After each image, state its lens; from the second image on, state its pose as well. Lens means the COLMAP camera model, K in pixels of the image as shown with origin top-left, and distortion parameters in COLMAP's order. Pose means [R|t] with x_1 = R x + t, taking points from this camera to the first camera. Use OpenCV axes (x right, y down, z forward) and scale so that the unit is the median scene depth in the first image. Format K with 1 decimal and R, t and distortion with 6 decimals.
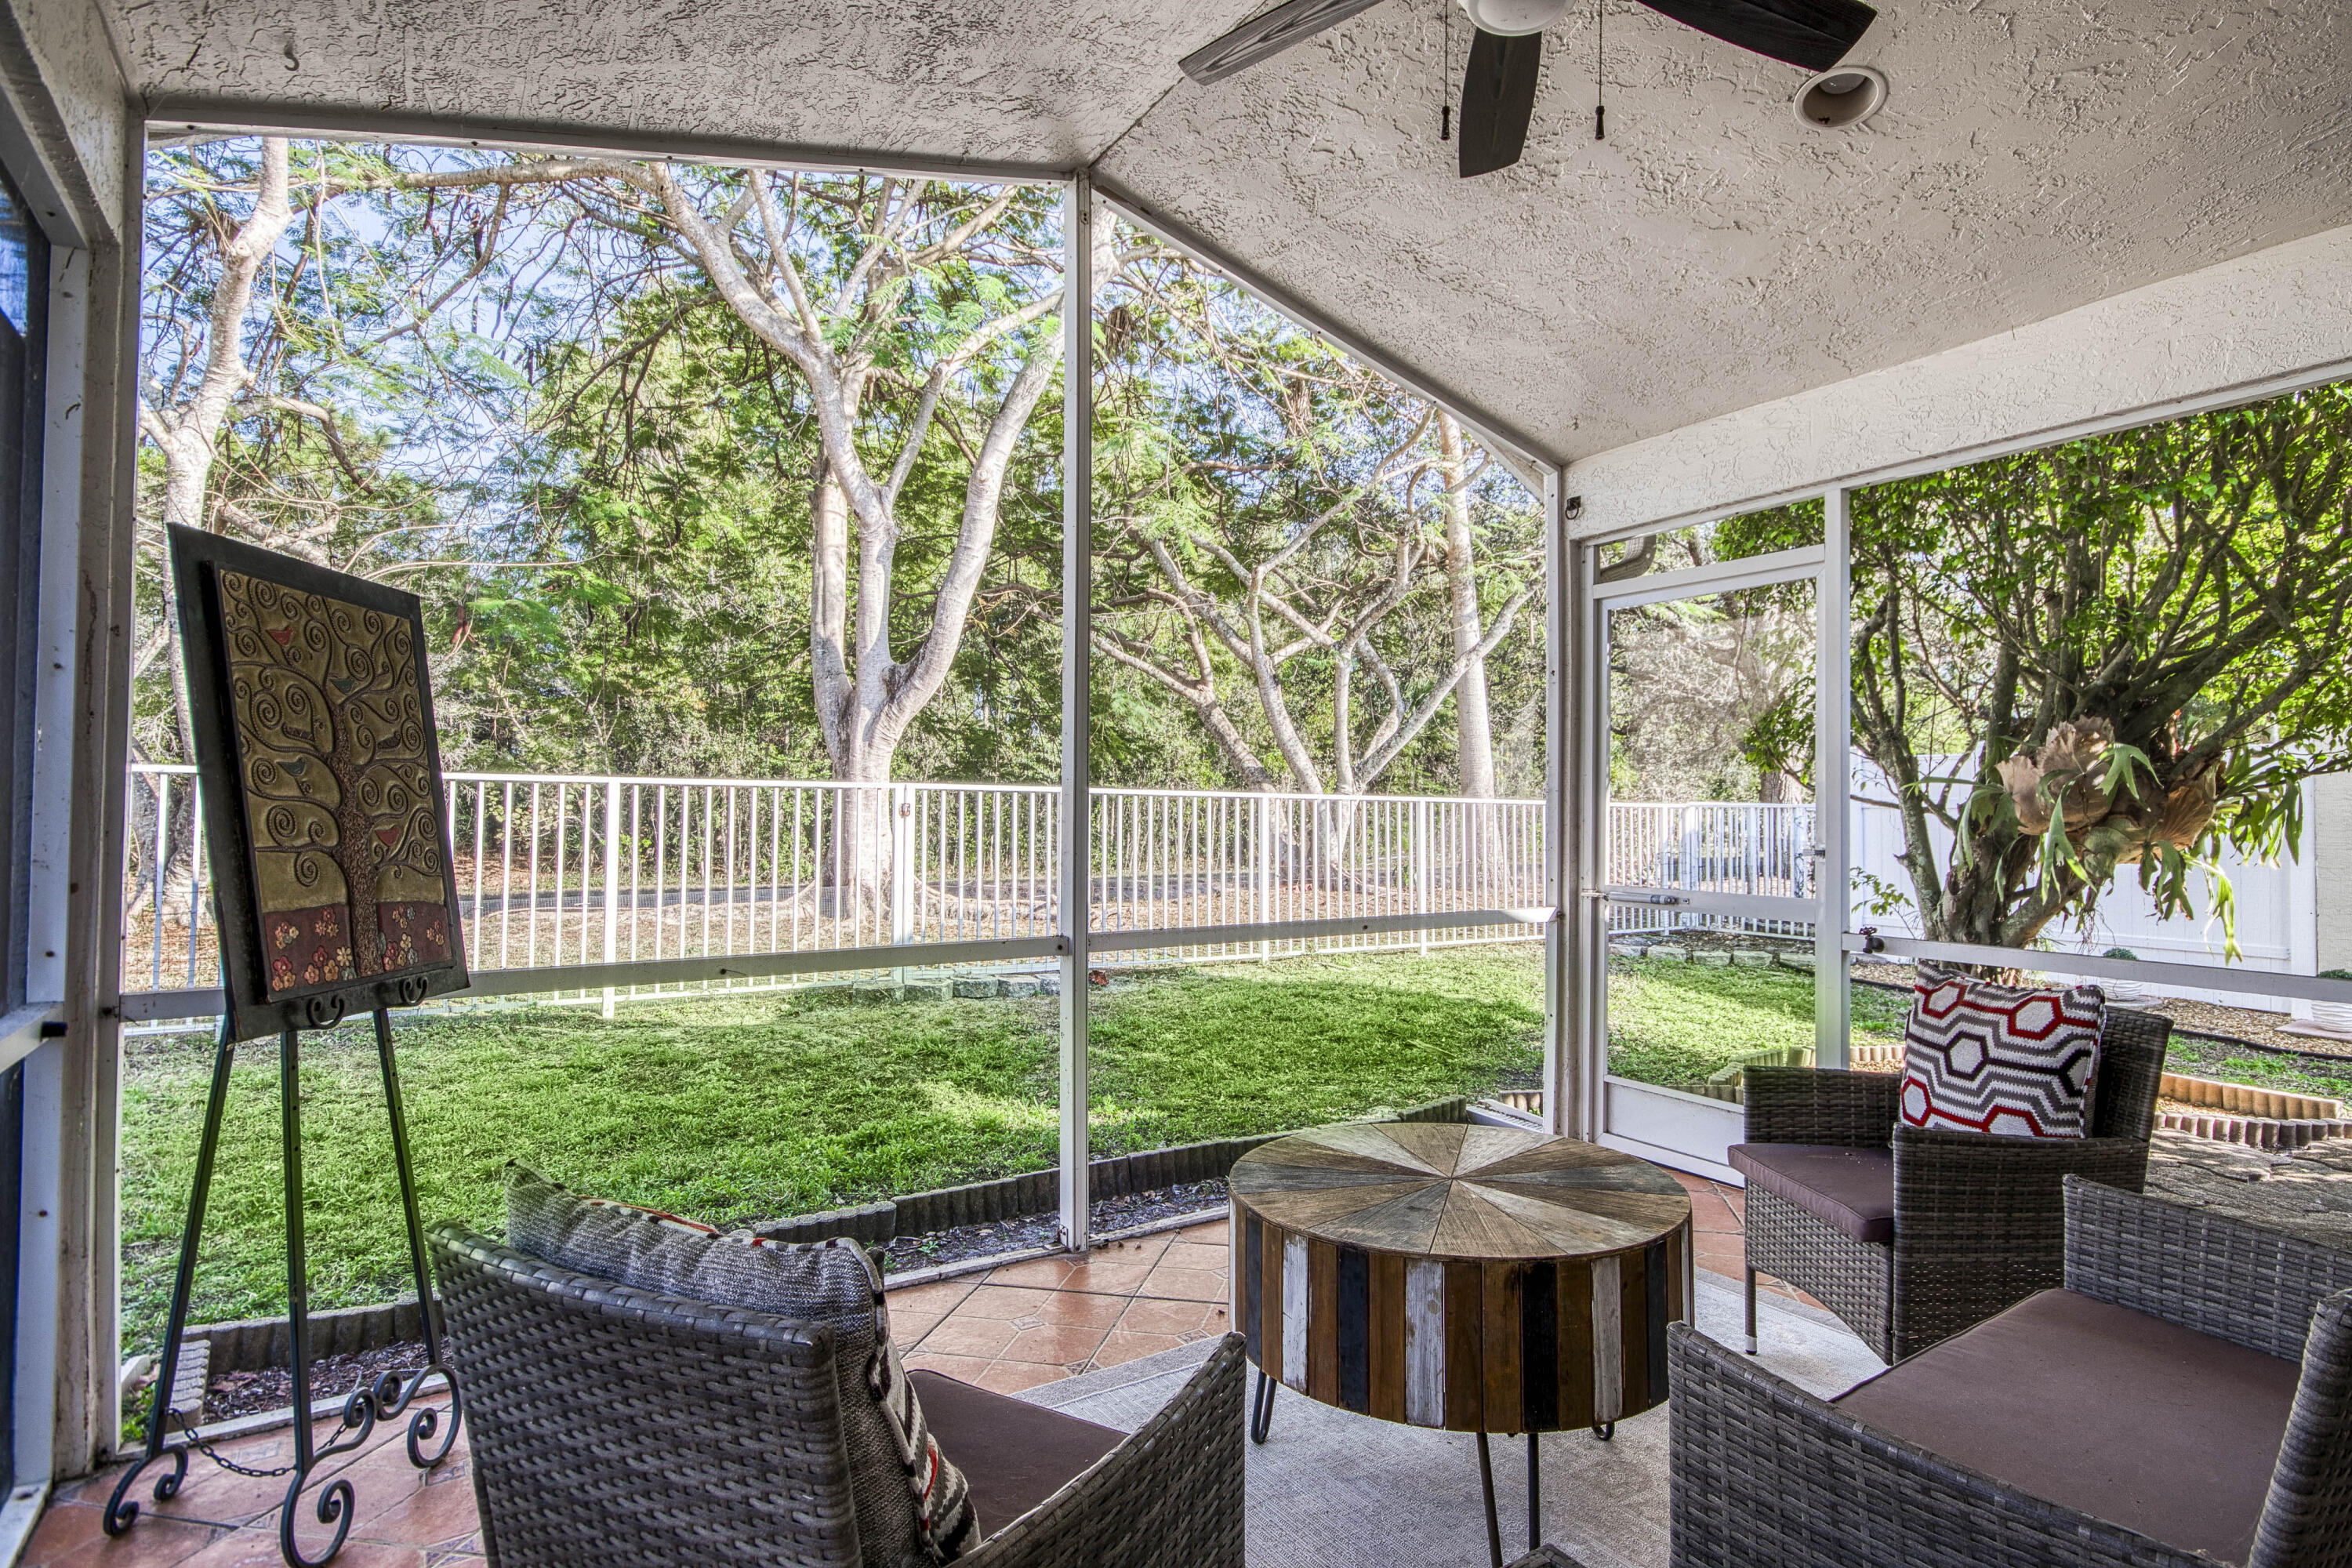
lens RADIAL K [[1206.7, 0, 1238.3], [0, 1206.7, 783.5], [0, 0, 1]] dist [0.000436, 0.000258]
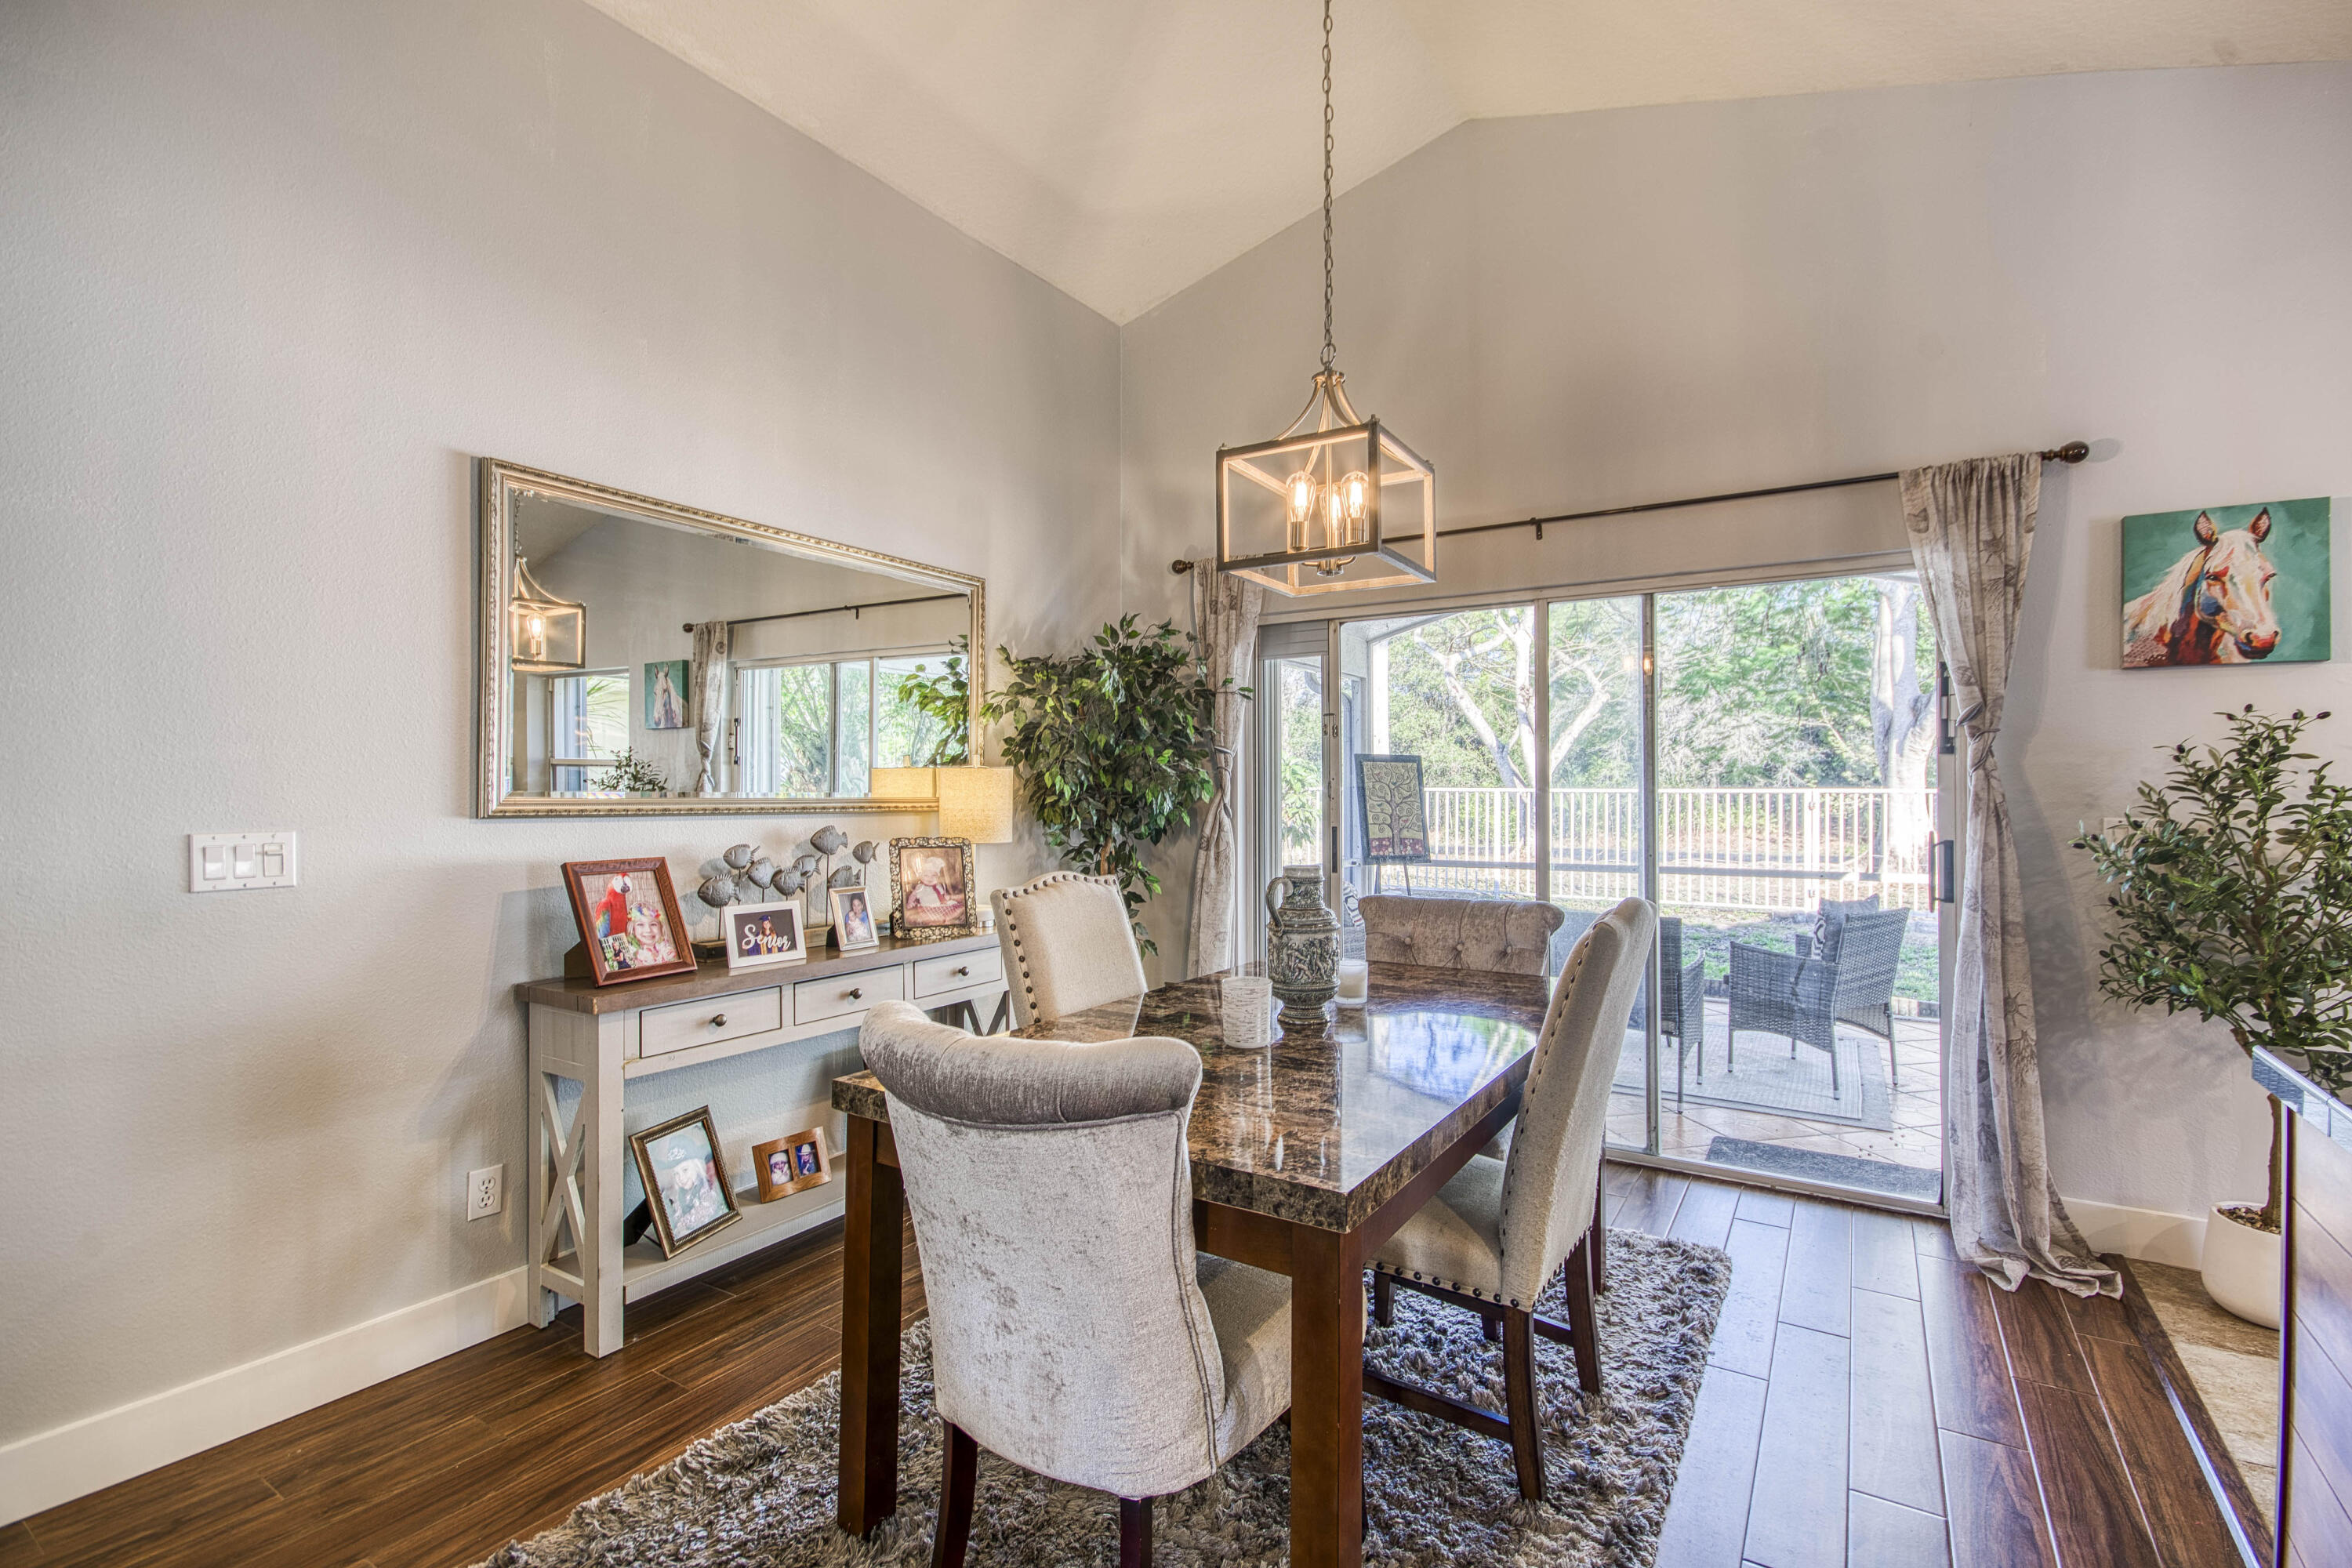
lens RADIAL K [[1031.6, 0, 1234.8], [0, 1031.6, 783.2], [0, 0, 1]] dist [-0.008365, 0.000850]
pose [[0.417214, -0.011053, -0.908741, 1.041708], [0.025598, 0.999672, -0.000406, -0.045004], [0.908447, -0.023092, 0.417361, -0.436104]]
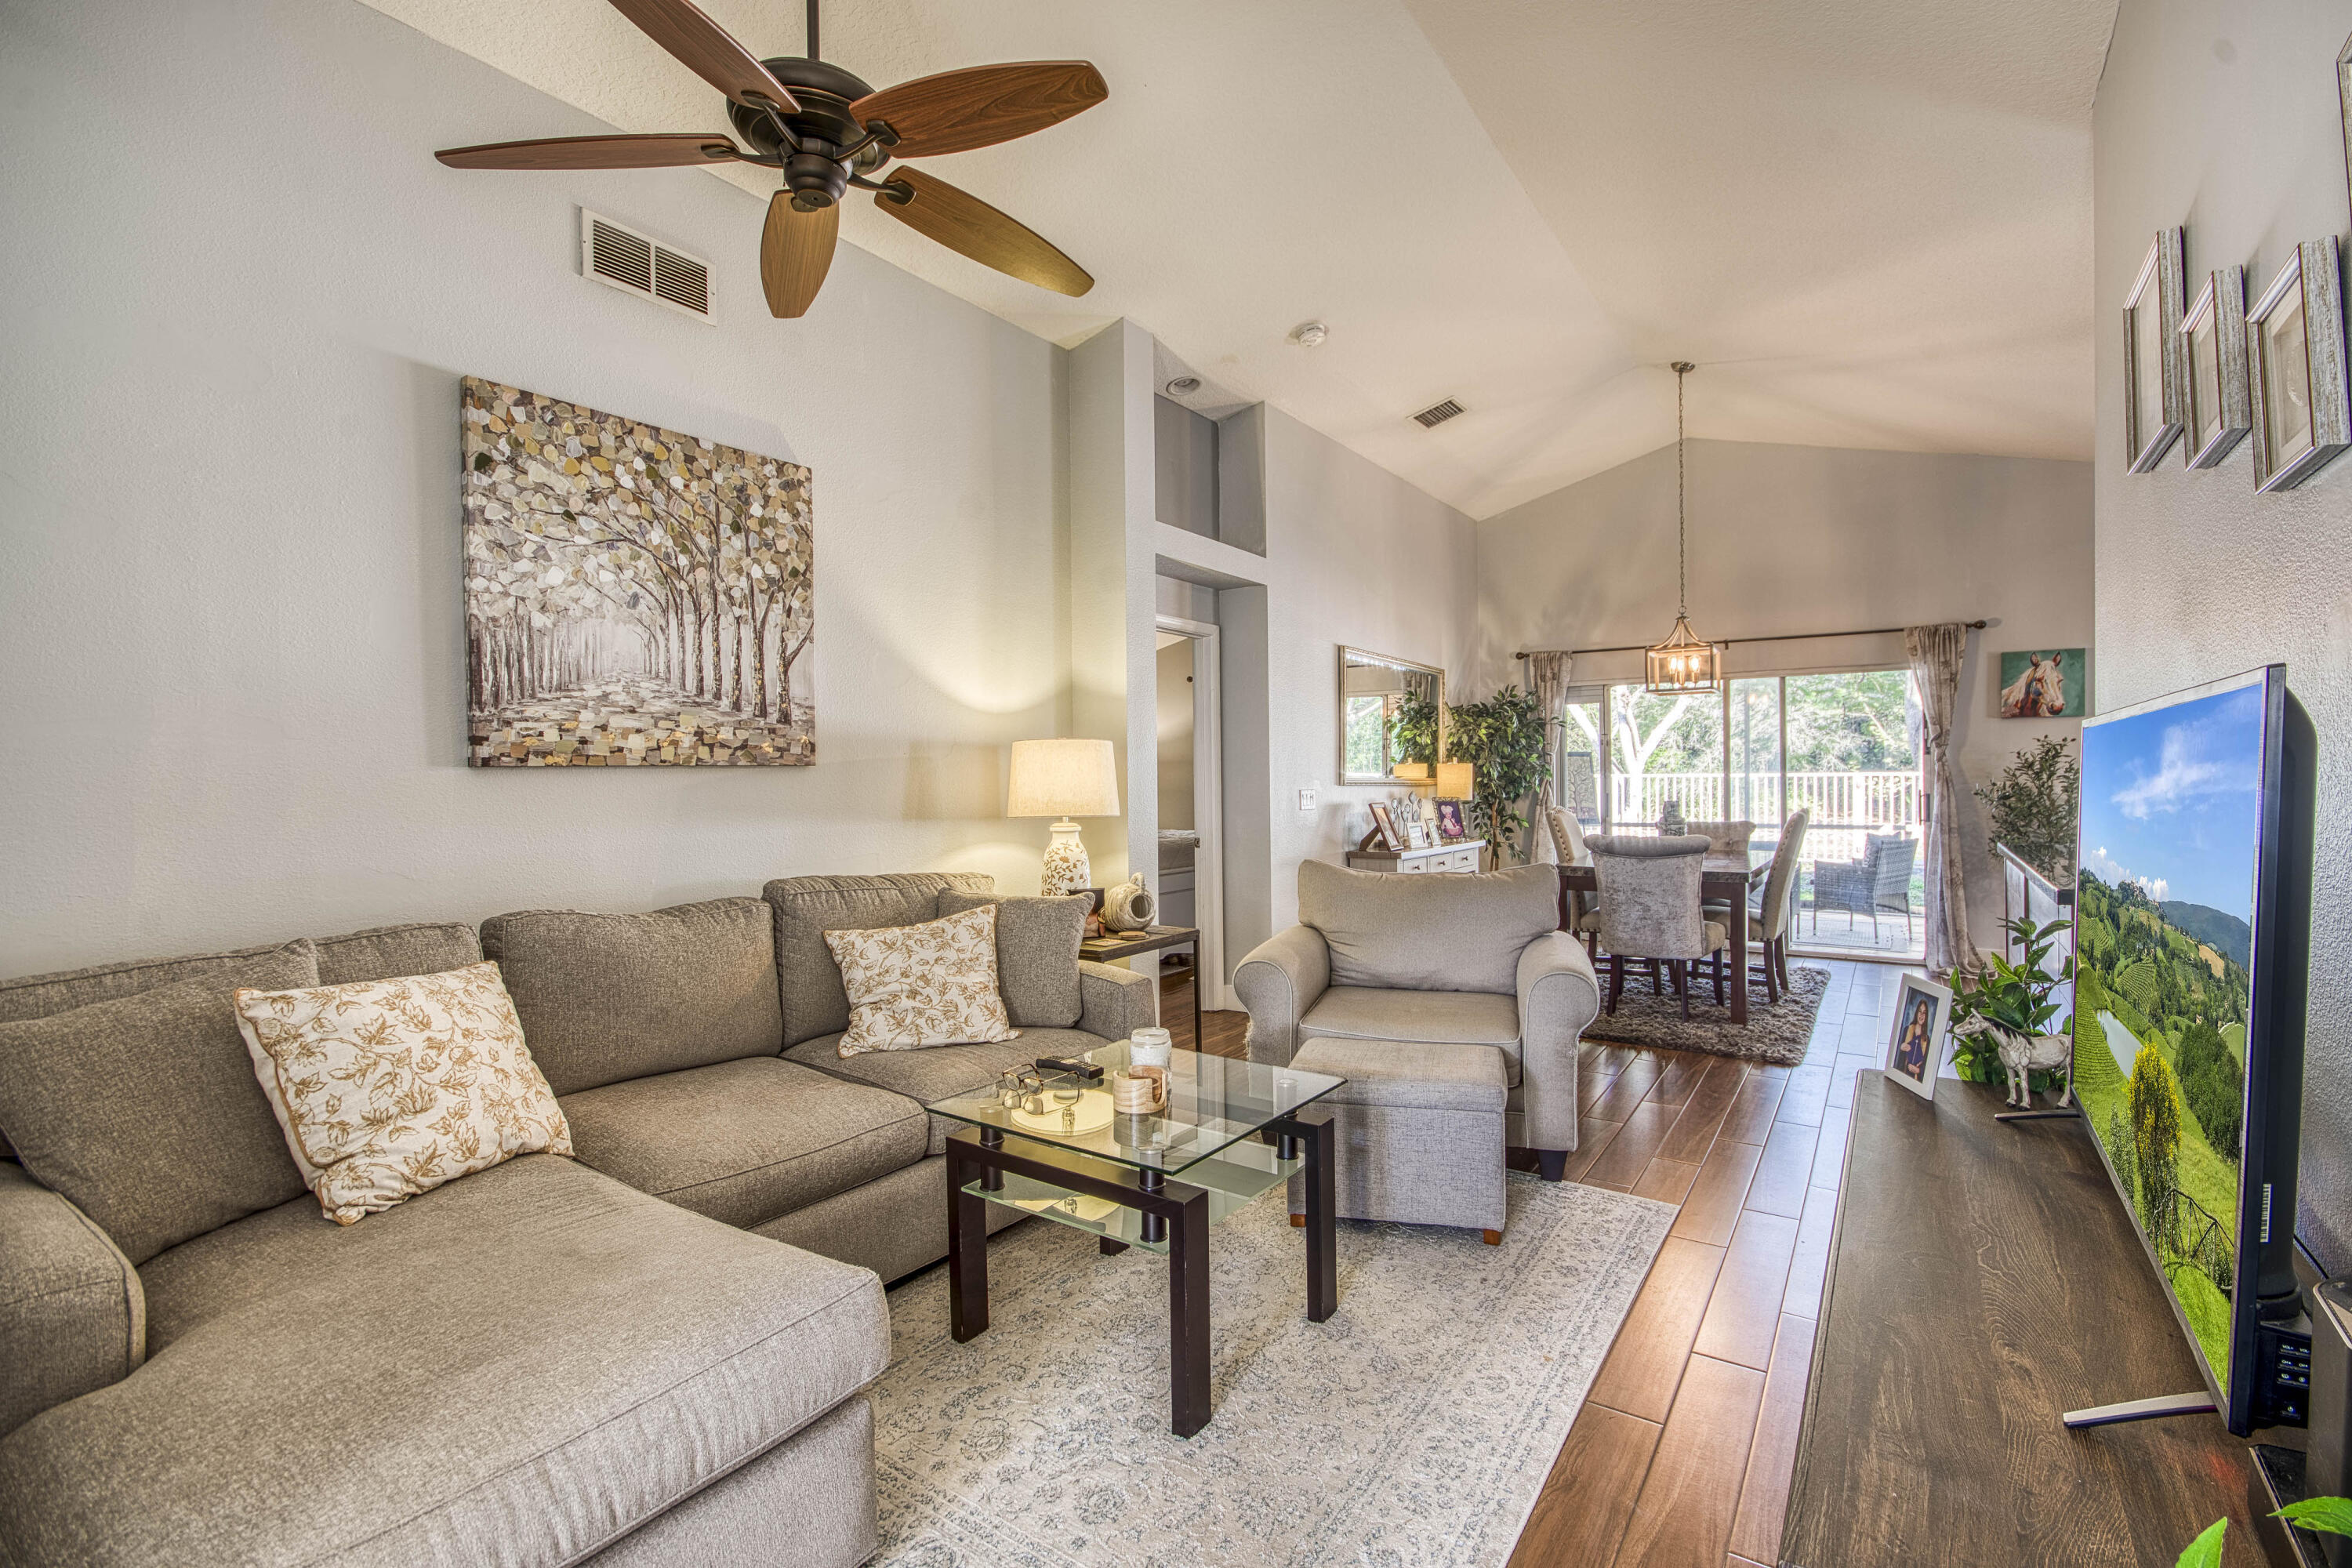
lens RADIAL K [[1052.2, 0, 1227.3], [0, 1052.2, 779.6], [0, 0, 1]] dist [-0.000515, -0.000265]
pose [[0.394339, -0.008194, -0.918928, 1.733412], [0.032284, 0.999467, 0.004942, -0.058988], [0.918398, -0.031615, 0.394393, -1.416268]]
